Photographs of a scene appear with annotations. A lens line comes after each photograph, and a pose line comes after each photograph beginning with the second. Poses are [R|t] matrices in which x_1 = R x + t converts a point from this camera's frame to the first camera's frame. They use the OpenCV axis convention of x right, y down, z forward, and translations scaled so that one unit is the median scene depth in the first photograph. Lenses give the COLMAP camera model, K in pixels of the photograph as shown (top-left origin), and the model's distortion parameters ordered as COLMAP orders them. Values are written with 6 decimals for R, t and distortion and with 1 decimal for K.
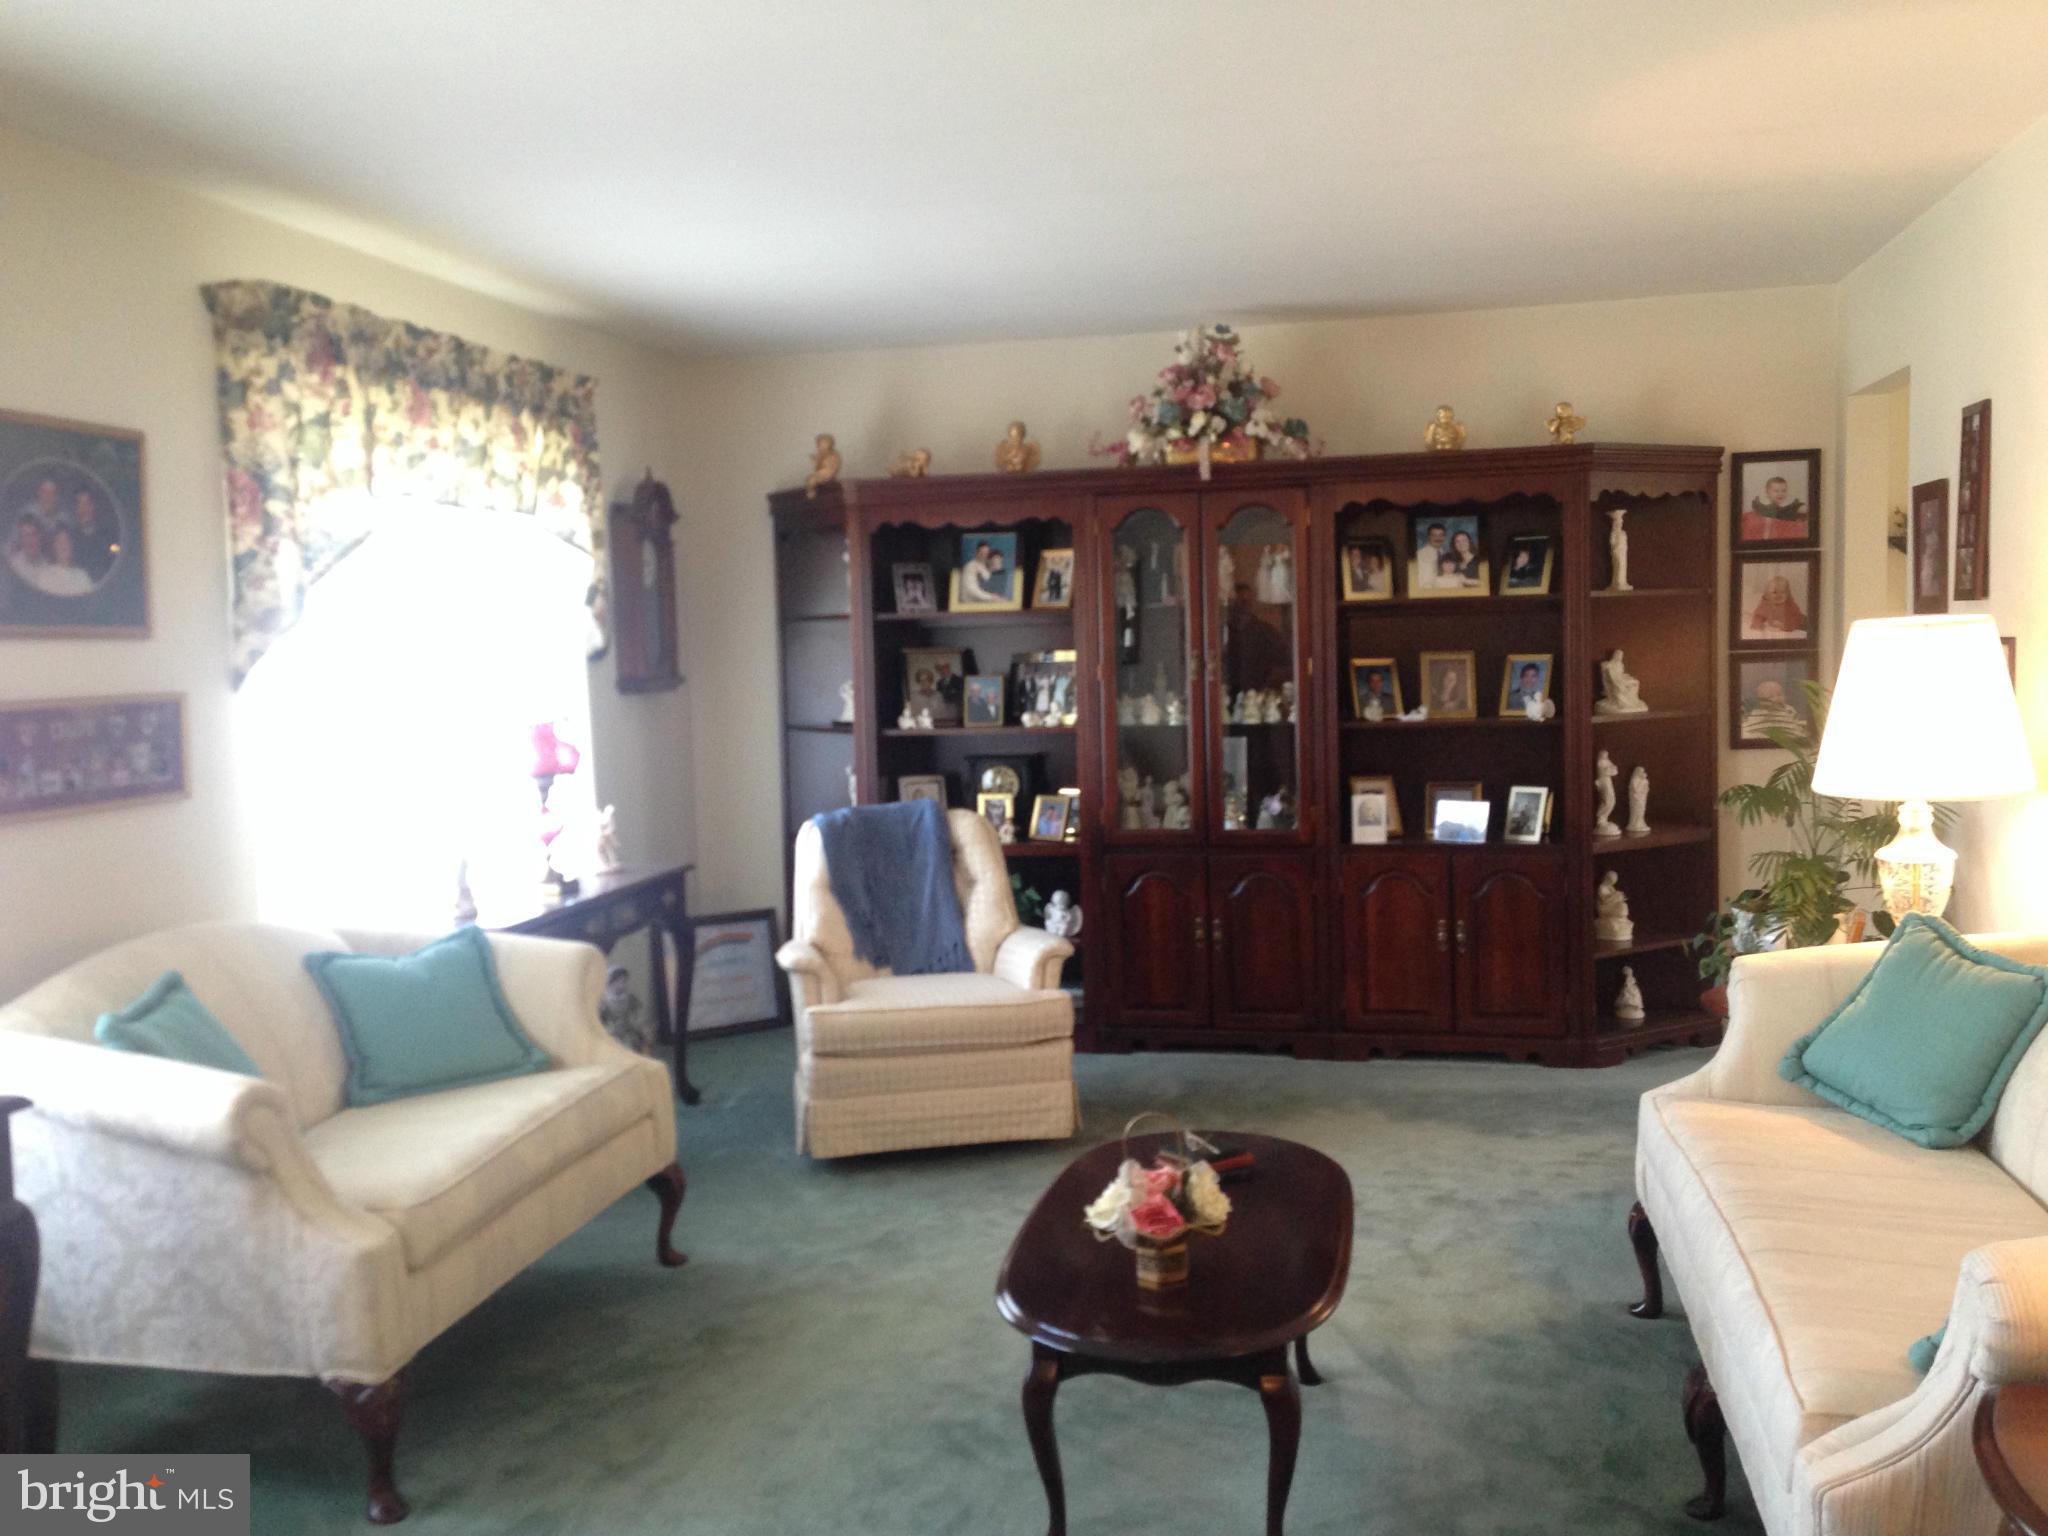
lens RADIAL K [[1903.1, 0, 1021.9], [0, 1903.1, 763.1], [0, 0, 1]] dist [0.107244, 0.000000]
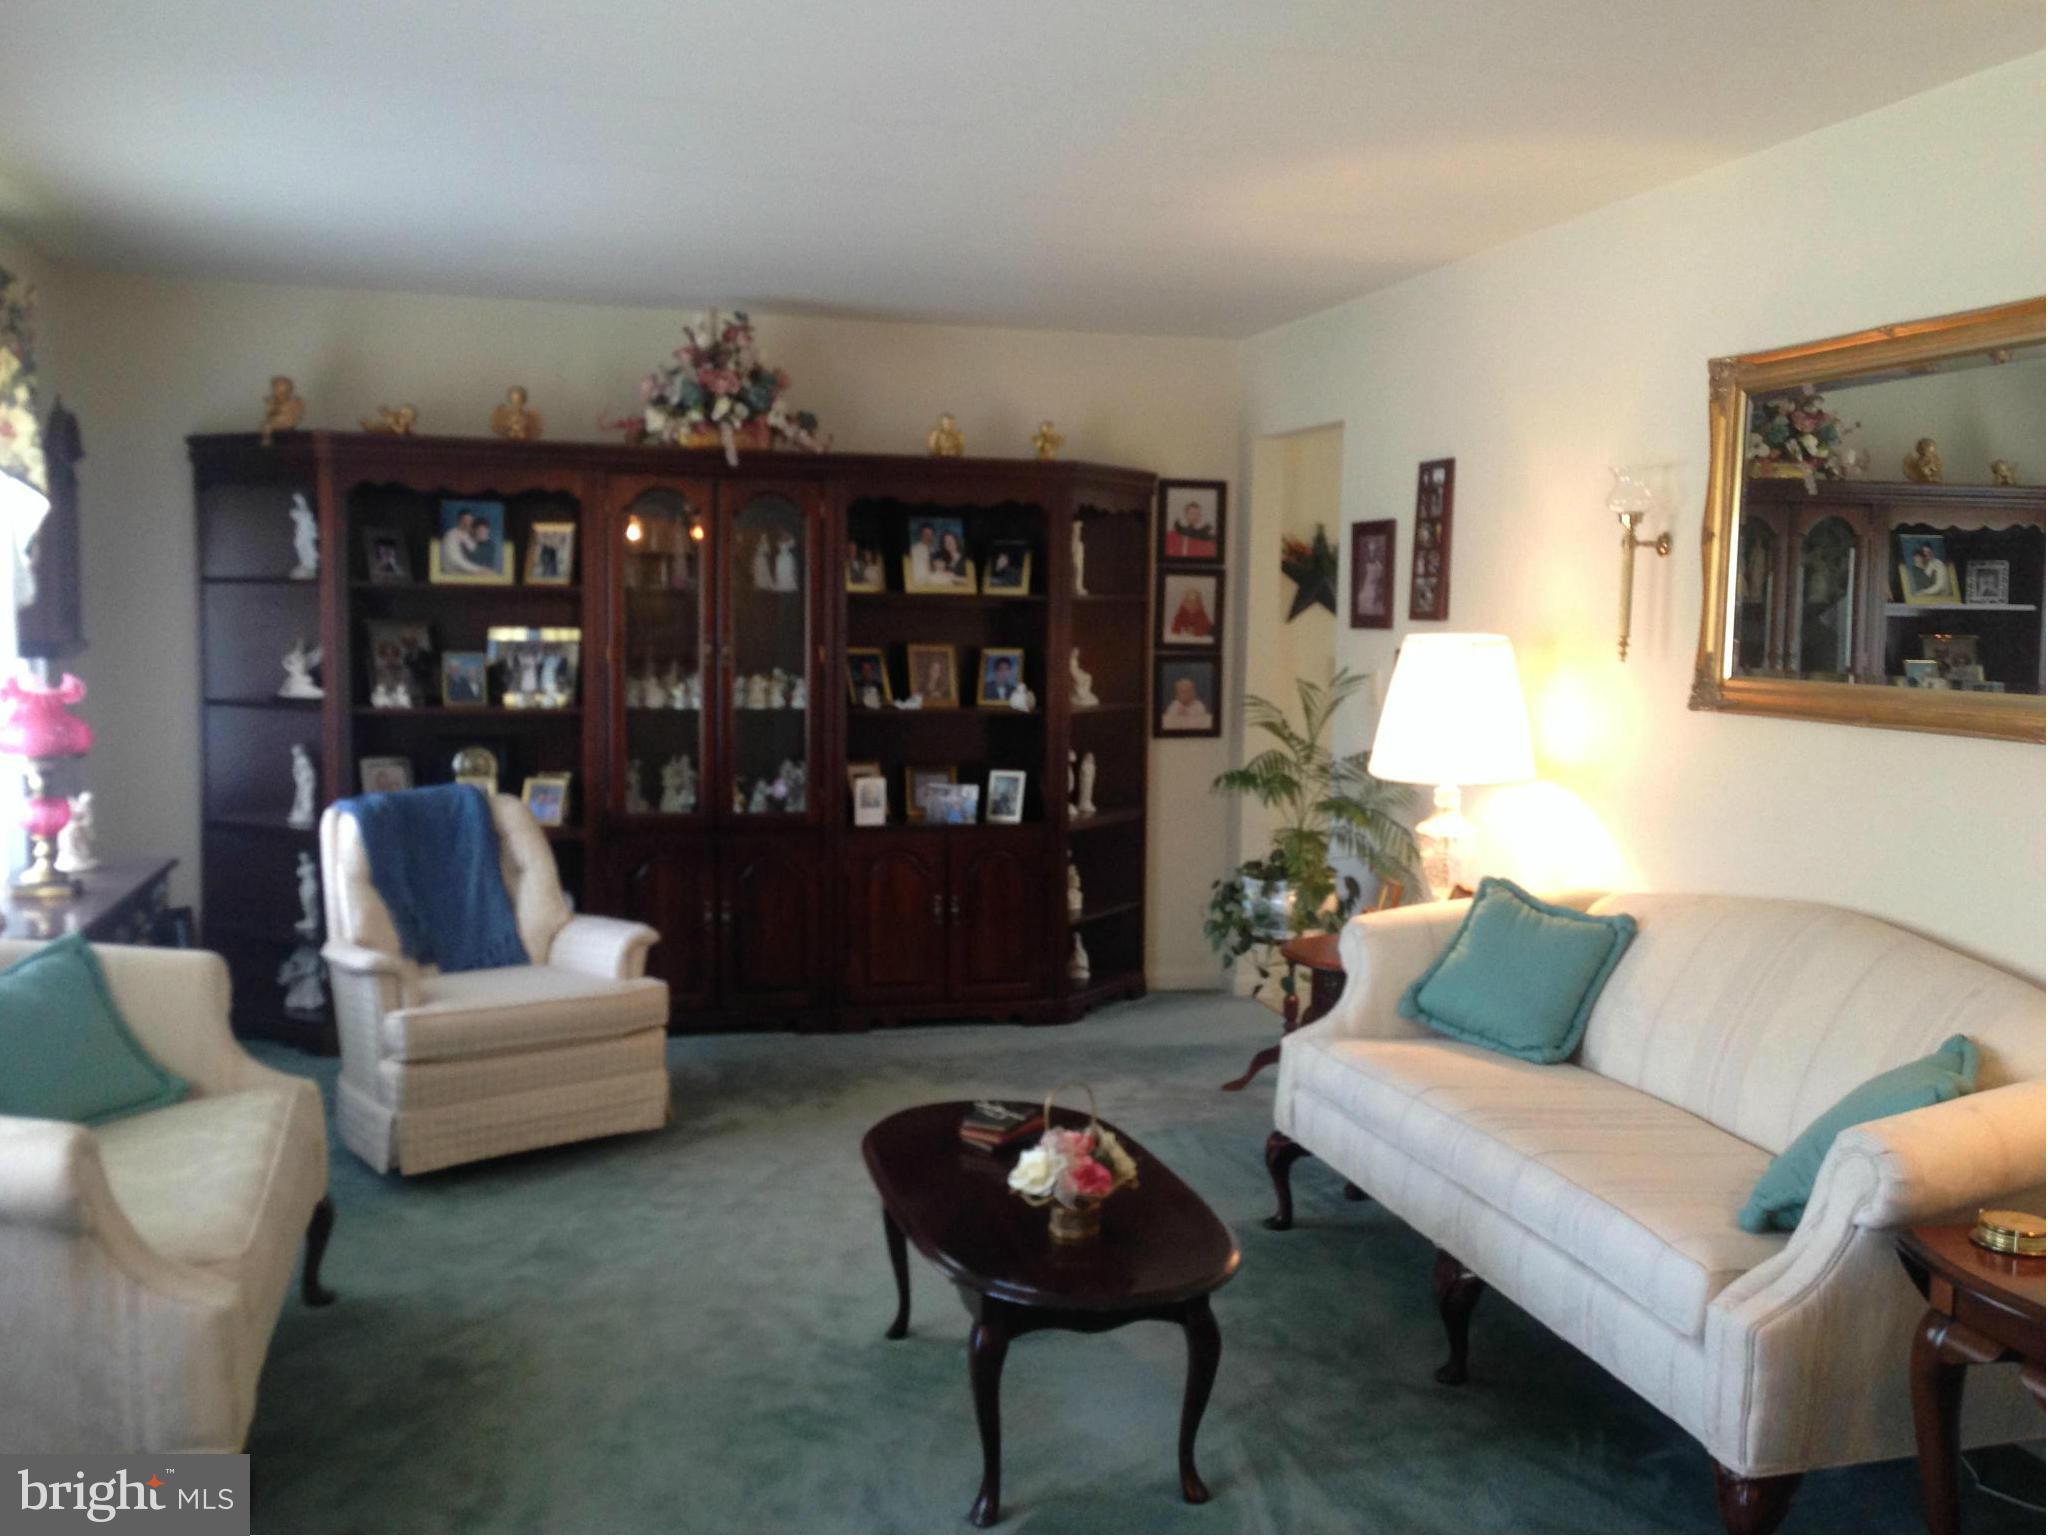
lens RADIAL K [[1903.1, 0, 1024.4], [0, 1903.1, 757.0], [0, 0, 1]] dist [0.107244, 0.000000]
pose [[0.891928, 0.004939, 0.452151, -0.222395], [-0.008609, 0.999945, 0.006059, -0.002249], [-0.452096, -0.009297, 0.891921, 0.031506]]
